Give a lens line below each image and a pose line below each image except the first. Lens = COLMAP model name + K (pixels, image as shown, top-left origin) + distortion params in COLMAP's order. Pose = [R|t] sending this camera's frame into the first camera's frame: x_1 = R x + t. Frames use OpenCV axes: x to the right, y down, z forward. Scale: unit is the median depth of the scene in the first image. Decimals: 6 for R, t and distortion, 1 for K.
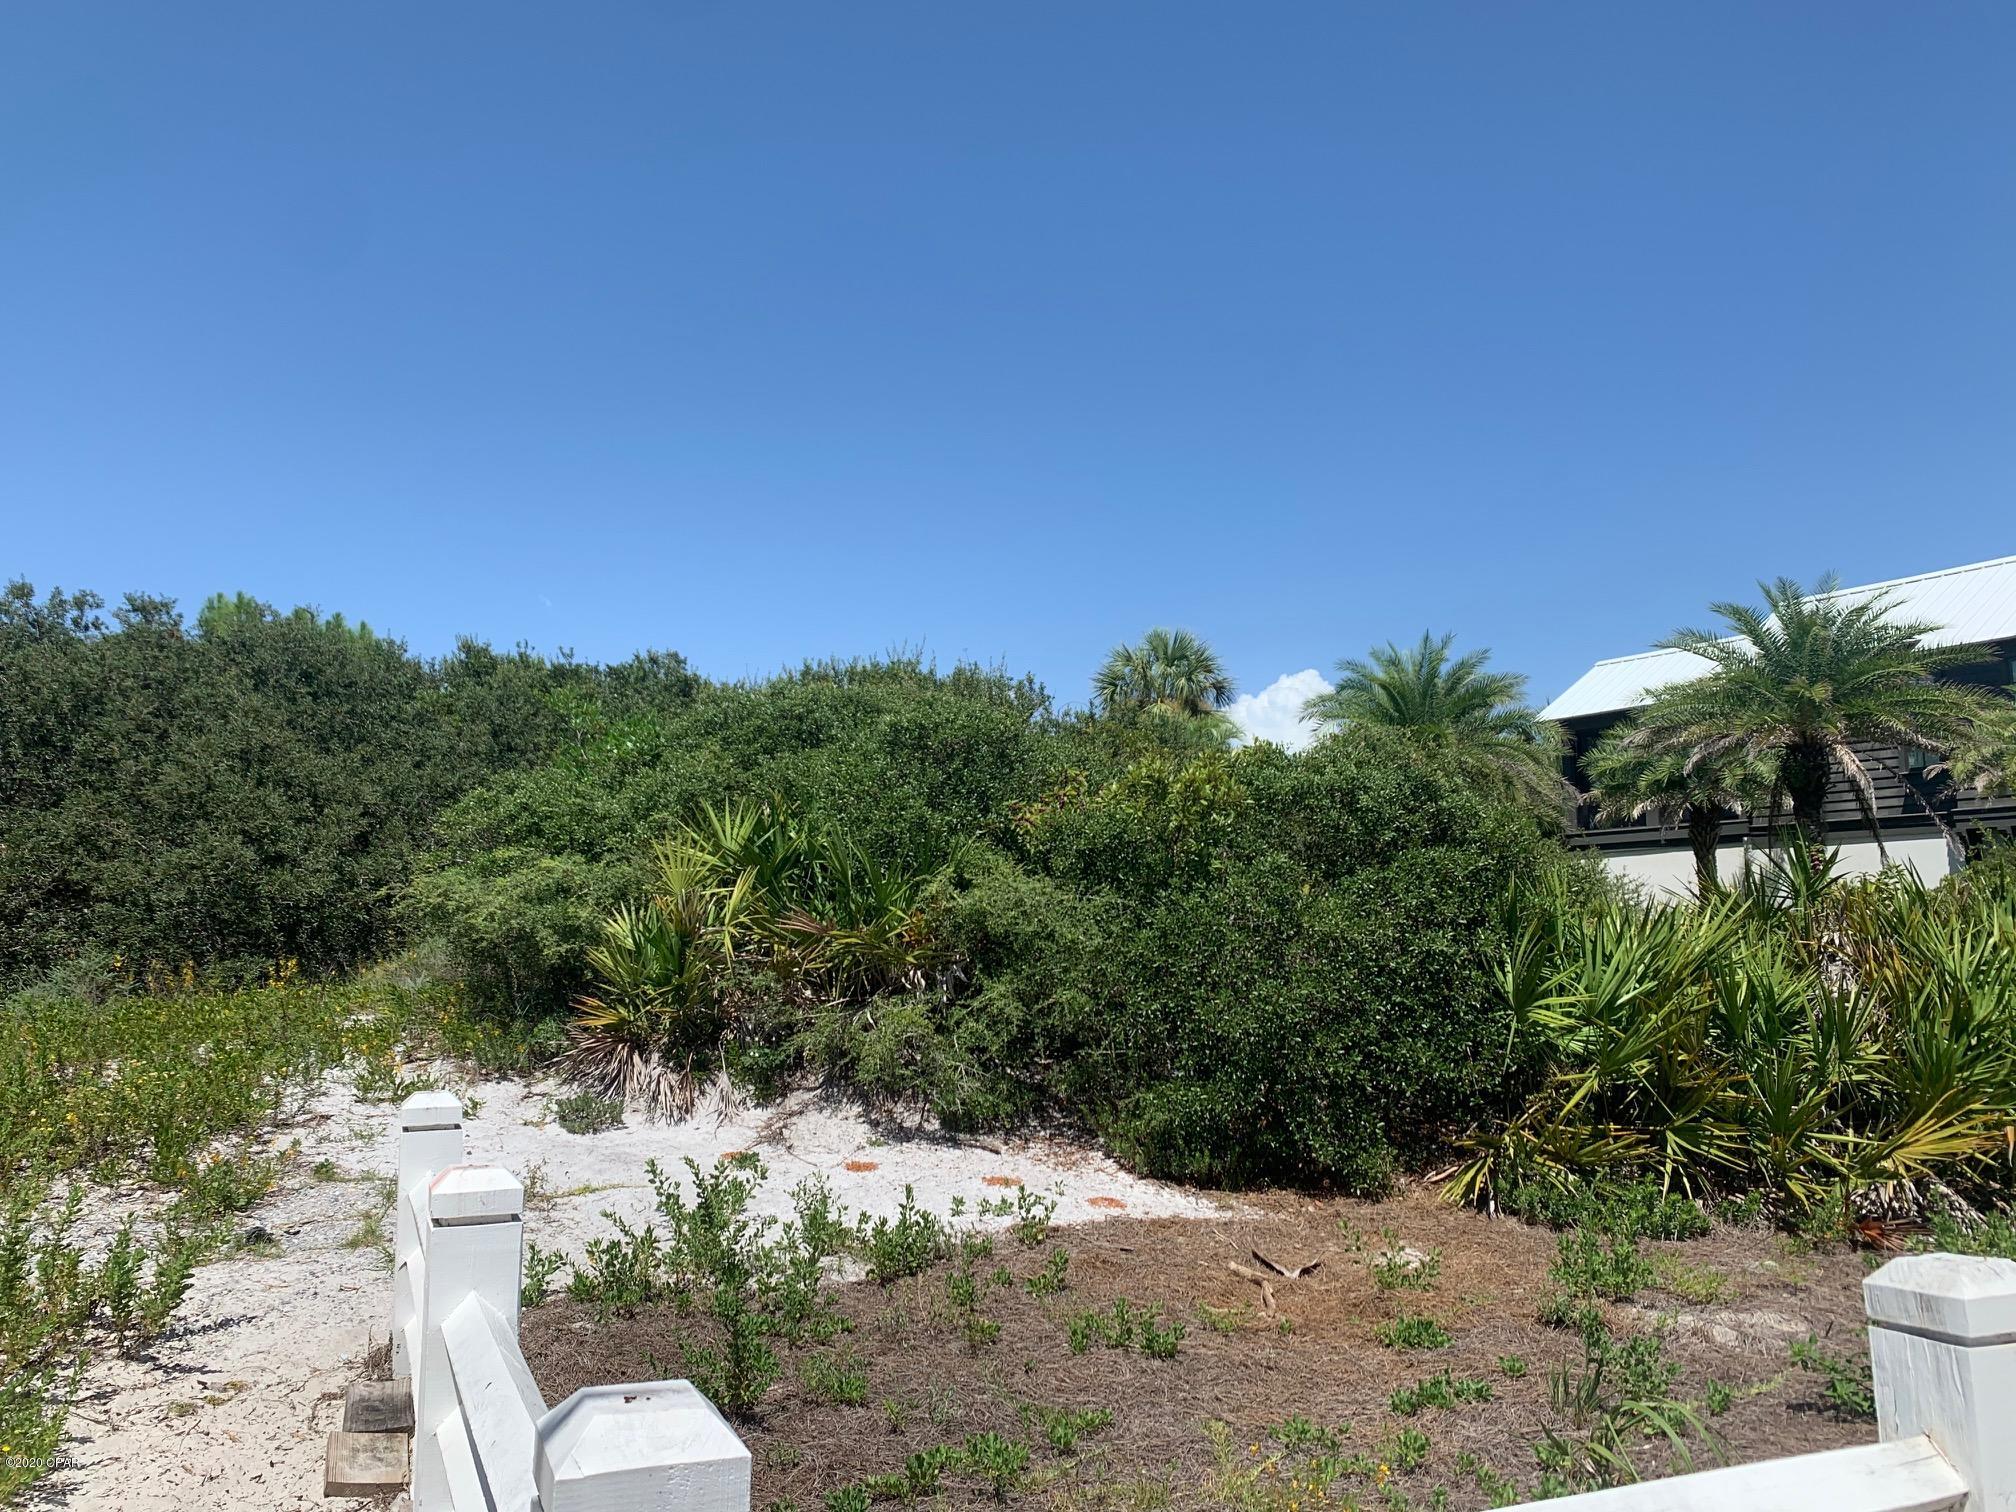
lens RADIAL K [[1503.7, 0, 1008.0], [0, 1503.7, 756.0], [0, 0, 1]] dist [-0.003581, -0.002813]
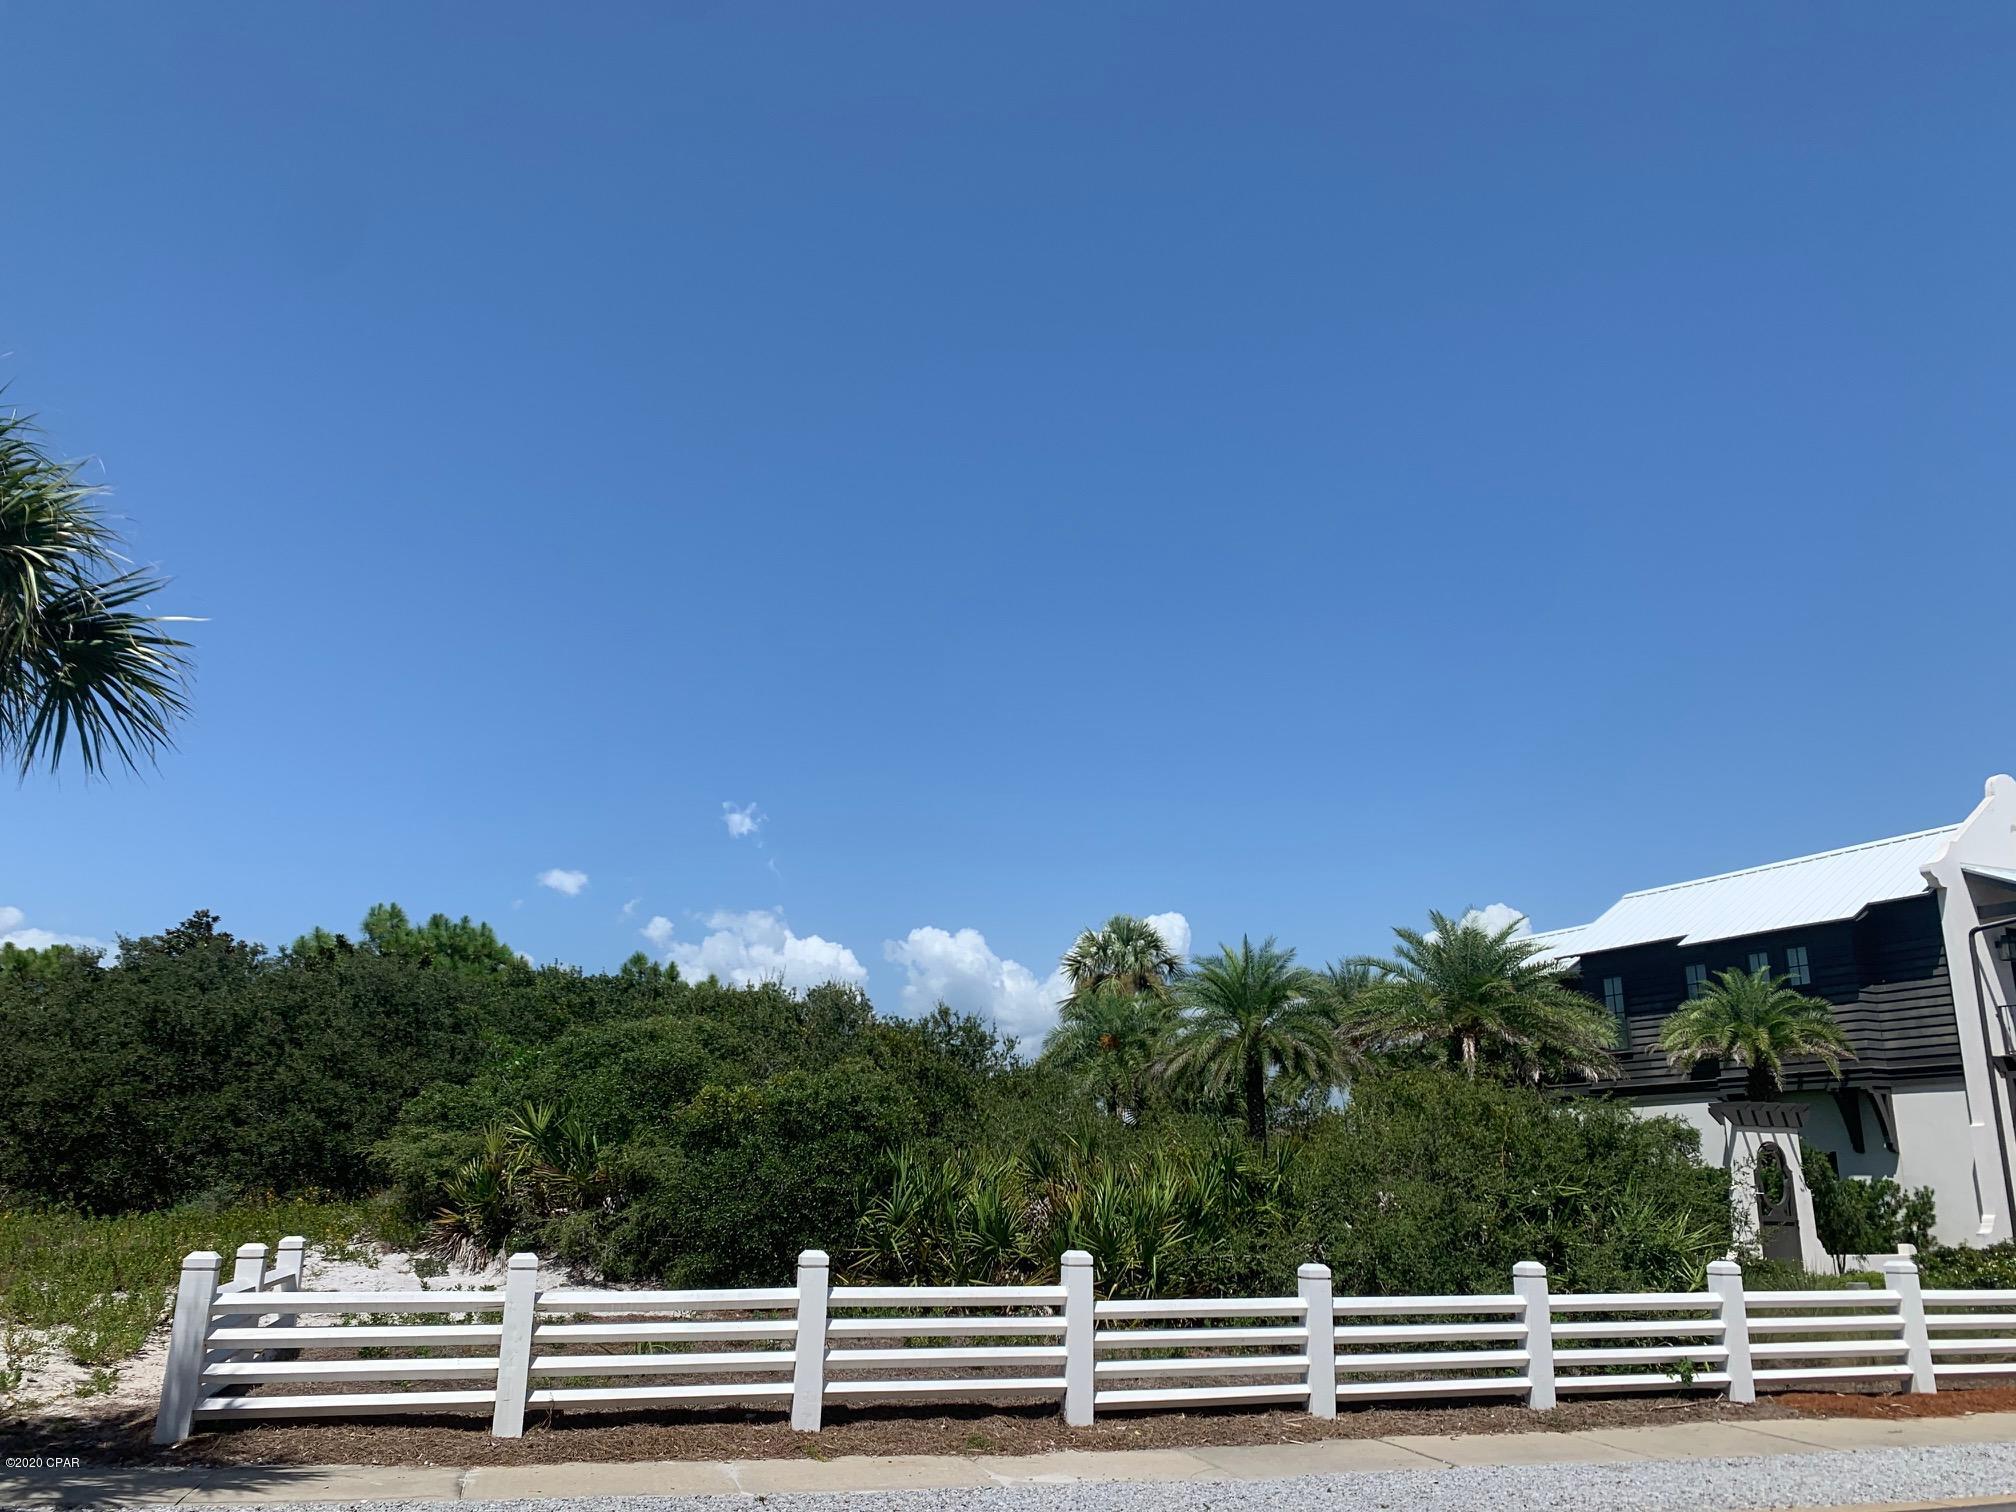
lens RADIAL K [[1503.7, 0, 1008.0], [0, 1503.7, 756.0], [0, 0, 1]] dist [-0.003581, -0.002813]
pose [[0.991964, -0.026562, -0.123702, 0.467600], [0.007467, 0.988301, -0.152332, -0.077384], [0.126301, 0.150184, 0.980557, -0.599360]]
